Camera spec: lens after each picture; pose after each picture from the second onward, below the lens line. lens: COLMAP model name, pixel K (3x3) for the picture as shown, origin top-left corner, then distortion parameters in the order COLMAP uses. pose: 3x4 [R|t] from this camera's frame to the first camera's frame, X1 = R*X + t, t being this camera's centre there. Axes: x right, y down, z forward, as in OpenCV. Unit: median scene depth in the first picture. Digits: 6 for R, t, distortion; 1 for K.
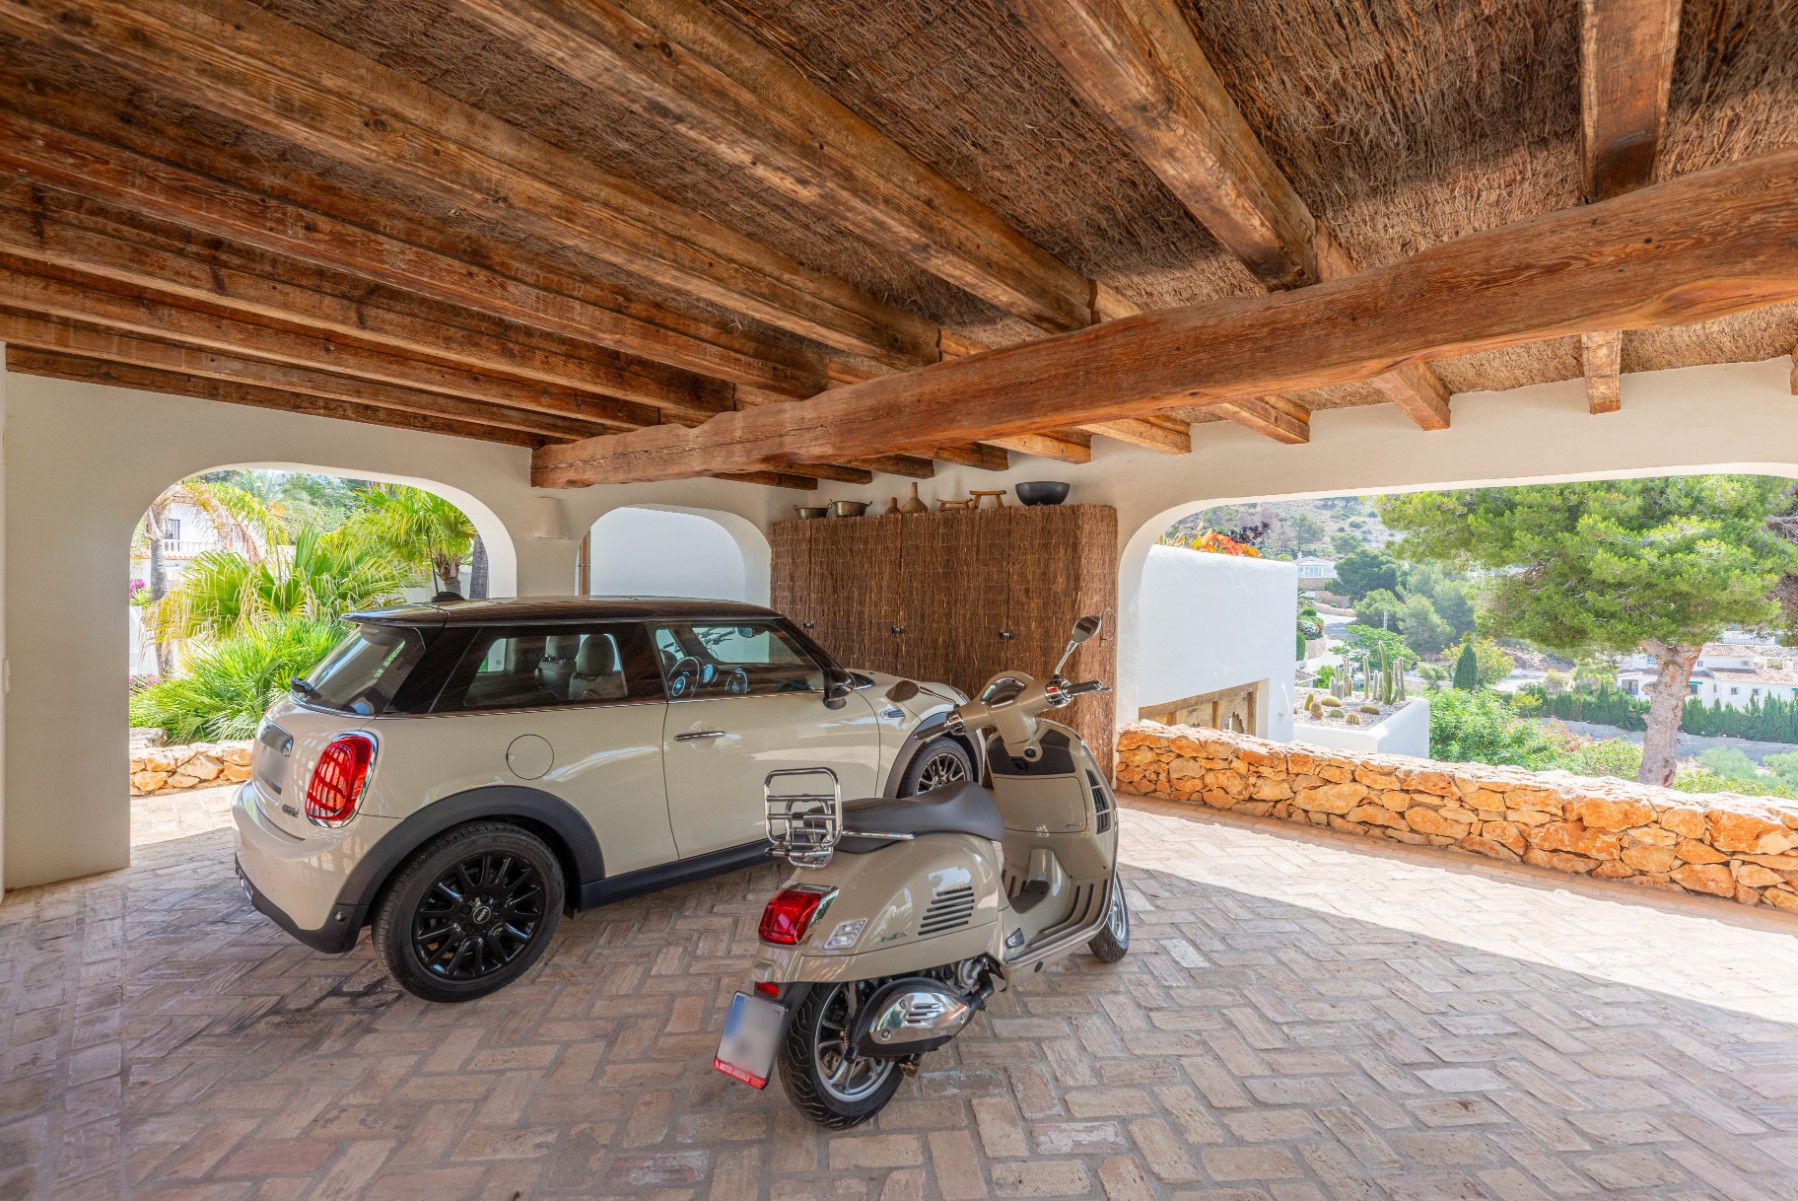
lens RADIAL K [[832.3, 0, 885.5], [0, 832.3, 598.9], [0, 0, 1]] dist [0.011876, -0.007019]
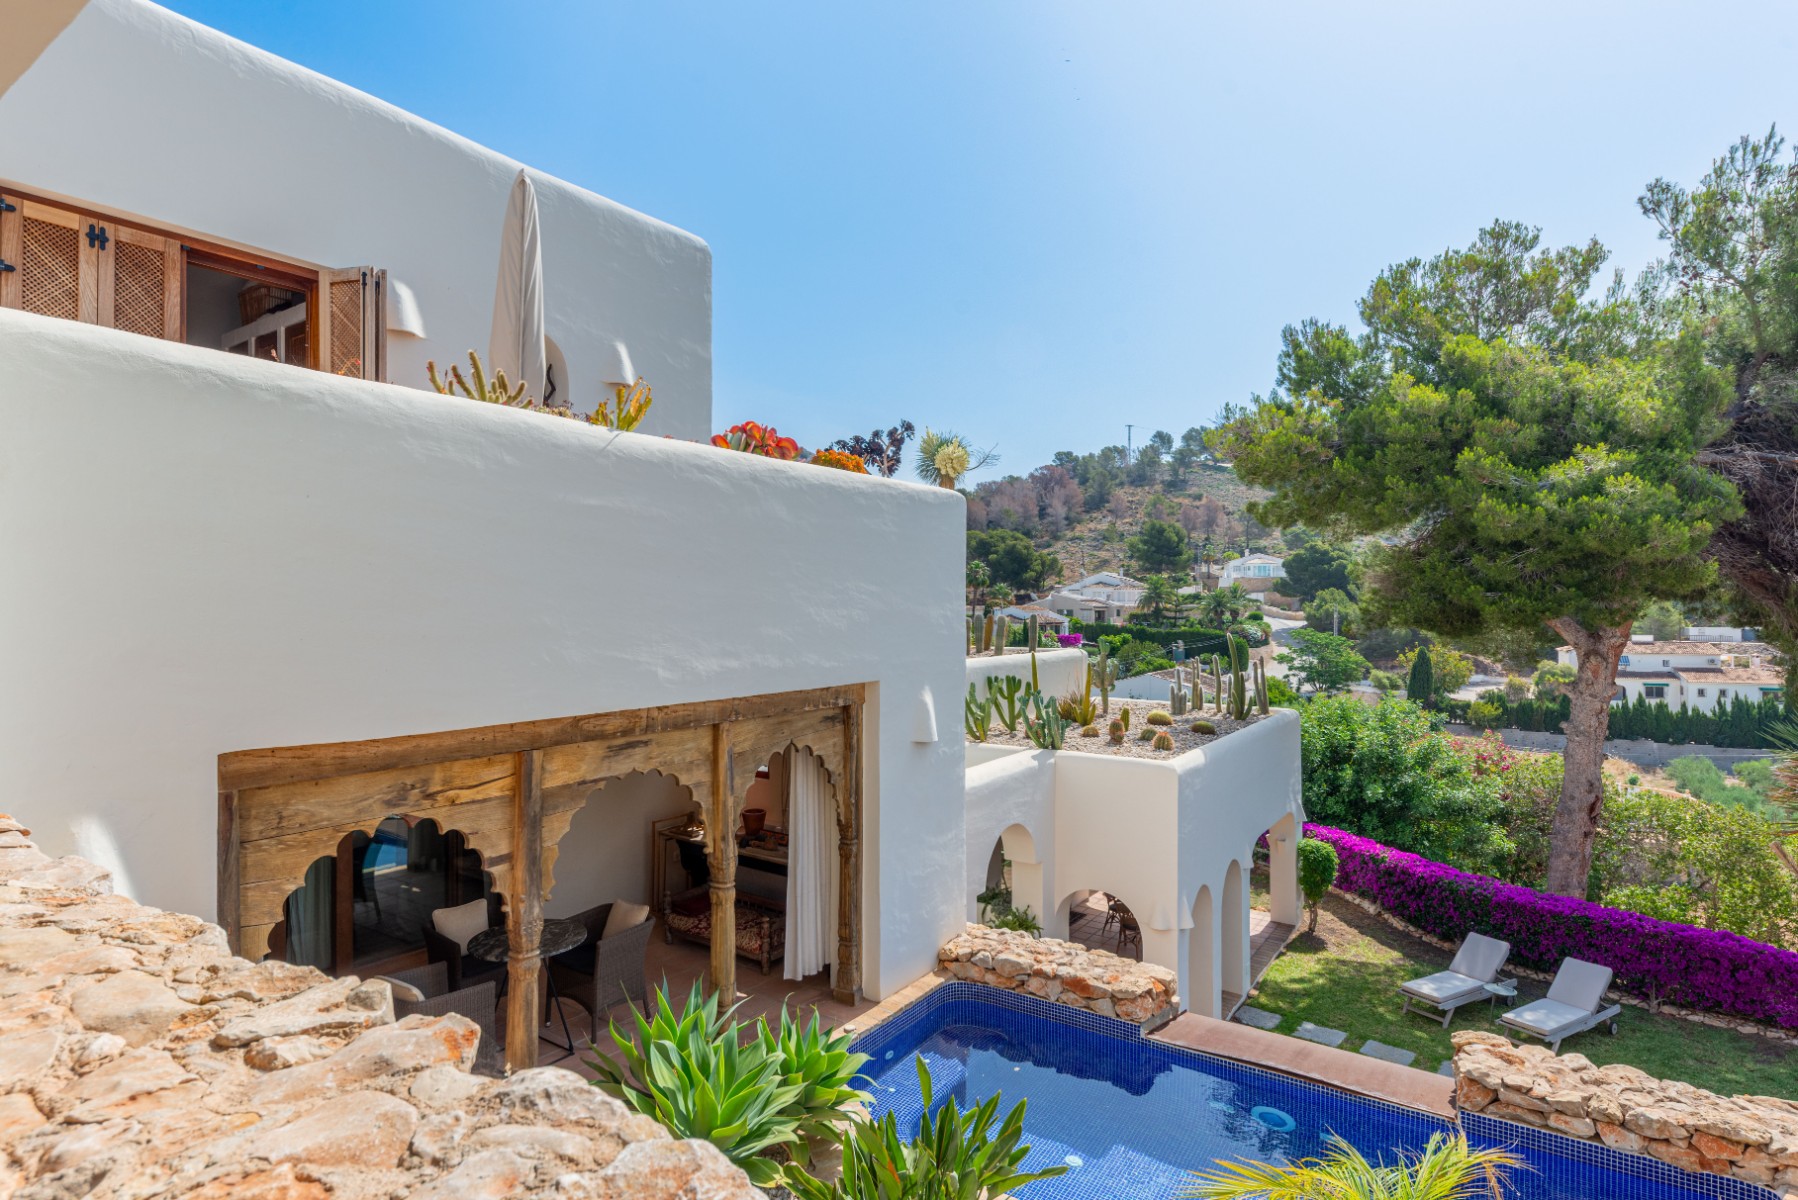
lens RADIAL K [[958.1, 0, 899.4], [0, 958.1, 597.9], [0, 0, 1]] dist [0.008792, -0.006169]
pose [[0.995285, -0.018202, 0.095276, 0.056776], [0.019755, 0.999687, -0.015382, 0.006706], [-0.094966, 0.017191, 0.995332, 0.047441]]
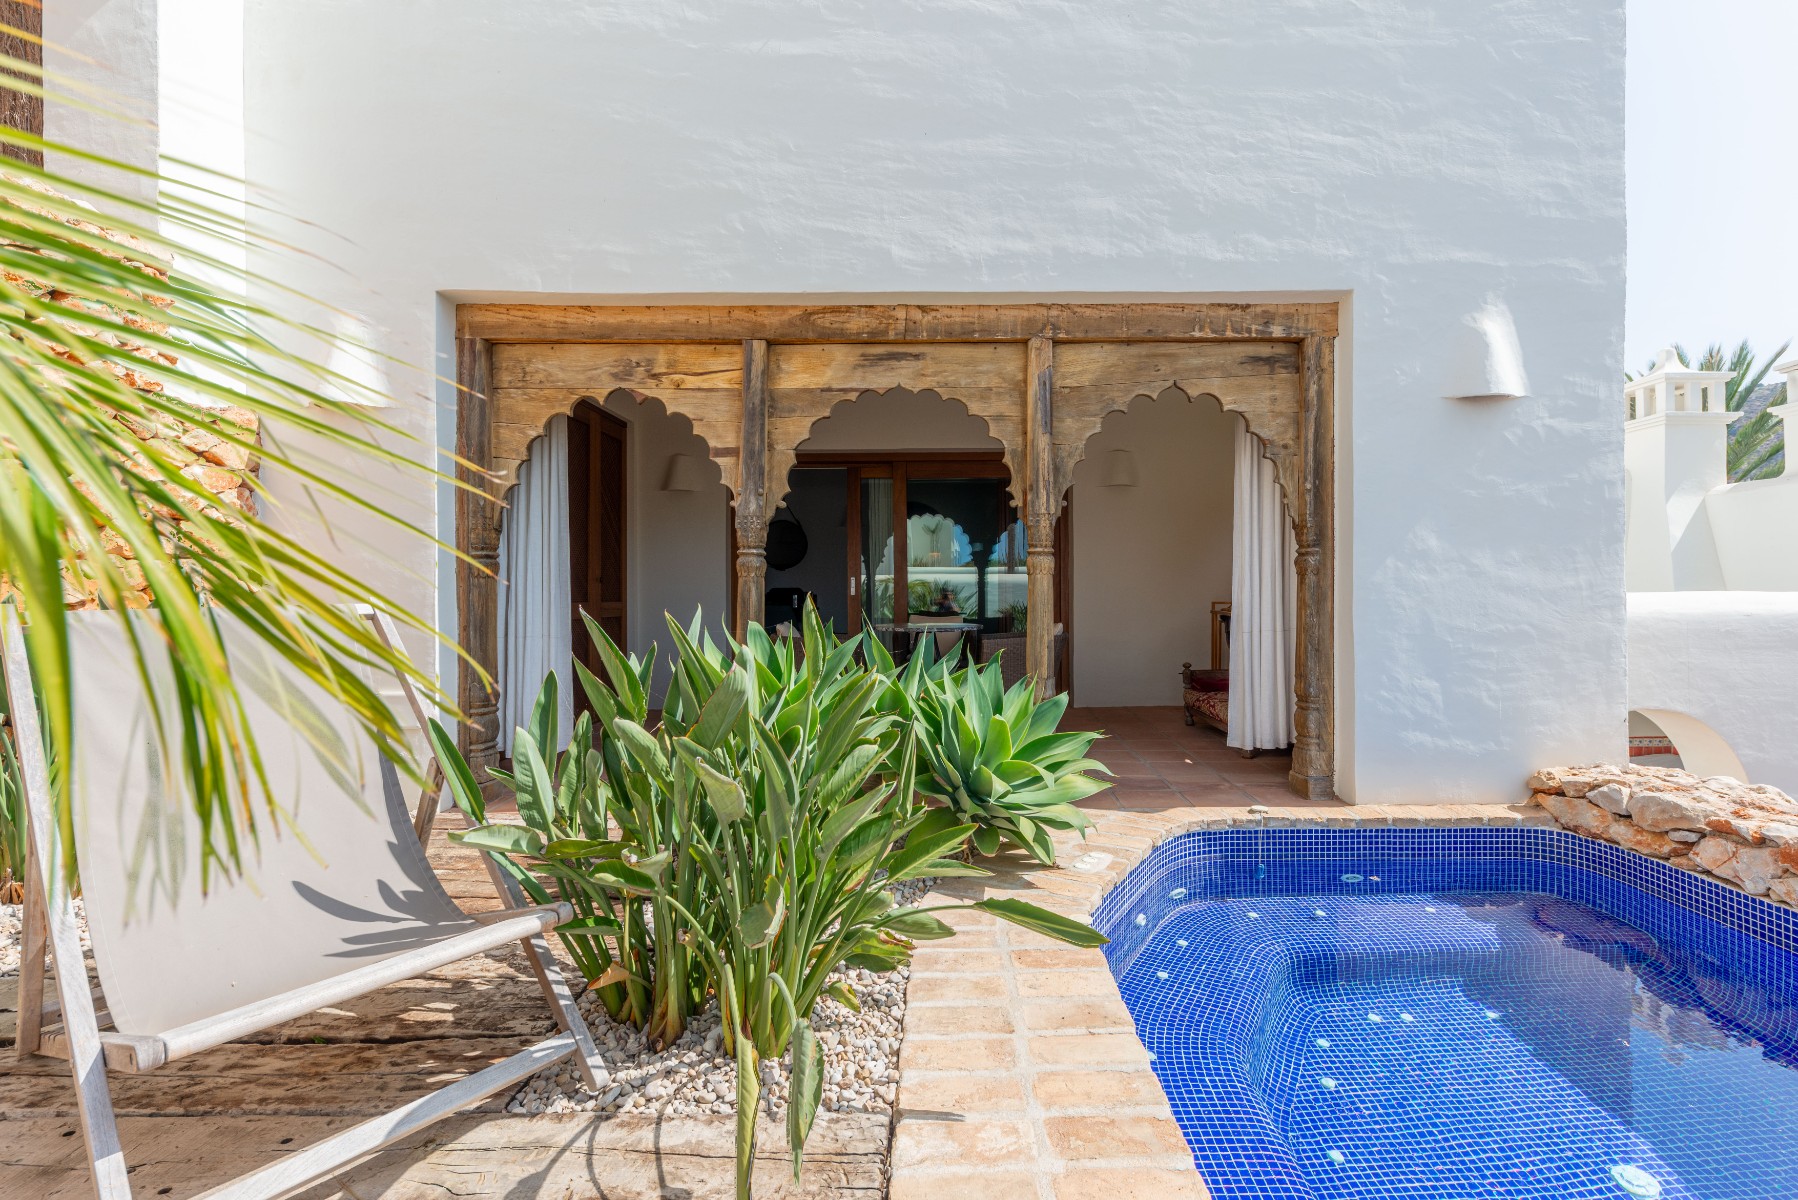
lens RADIAL K [[819.1, 0, 934.1], [0, 819.1, 597.4], [0, 0, 1]] dist [0.011656, -0.003608]
pose [[0.641413, -0.018062, -0.766983, 0.084223], [0.003894, 0.999787, -0.020288, 0.031939], [0.767186, 0.010026, 0.641346, 0.087929]]
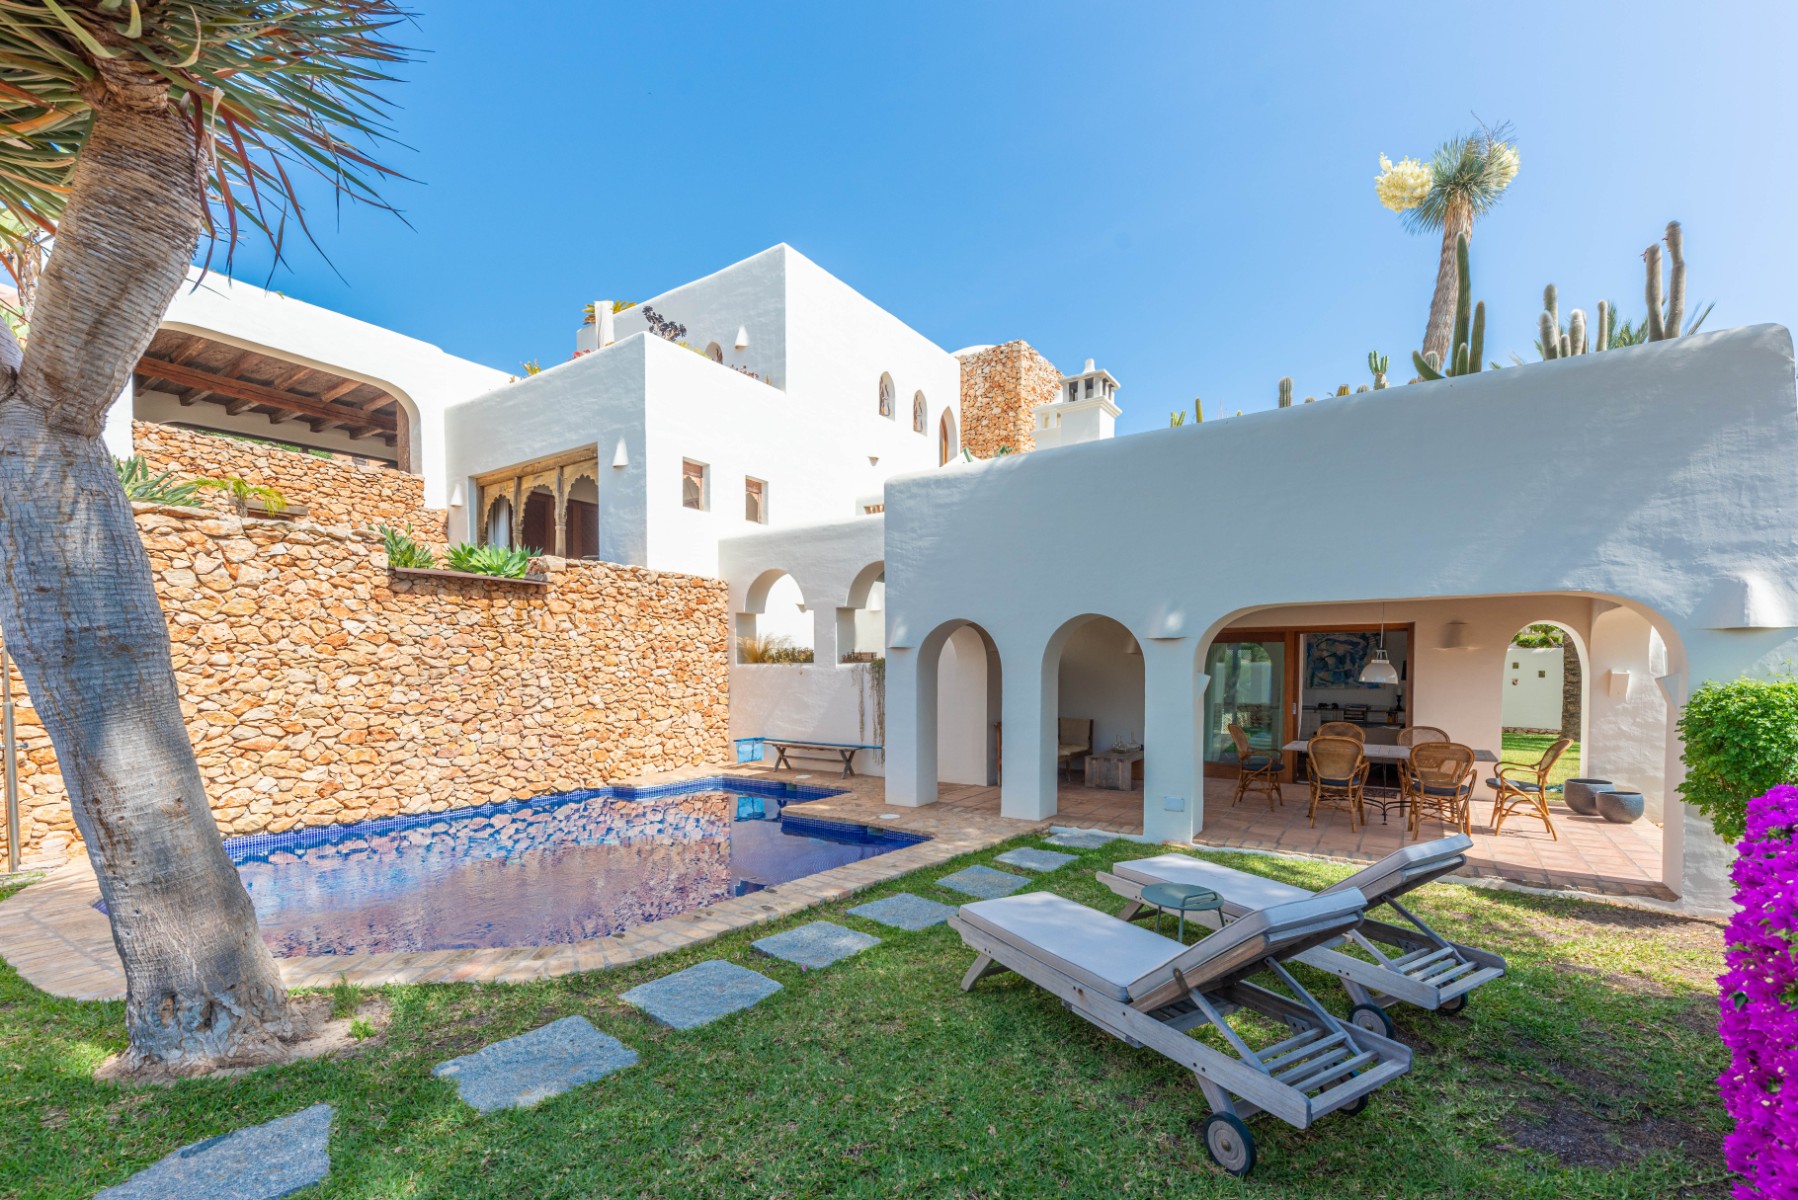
lens RADIAL K [[735.2, 0, 932.2], [0, 735.2, 686.3], [0, 0, 1]] dist [-0.001521, -0.000457]
pose [[0.125945, 0.008385, -0.992002, 0.225644], [-0.009812, 0.999926, 0.007206, 0.062804], [0.991989, 0.008826, 0.126018, 0.188476]]
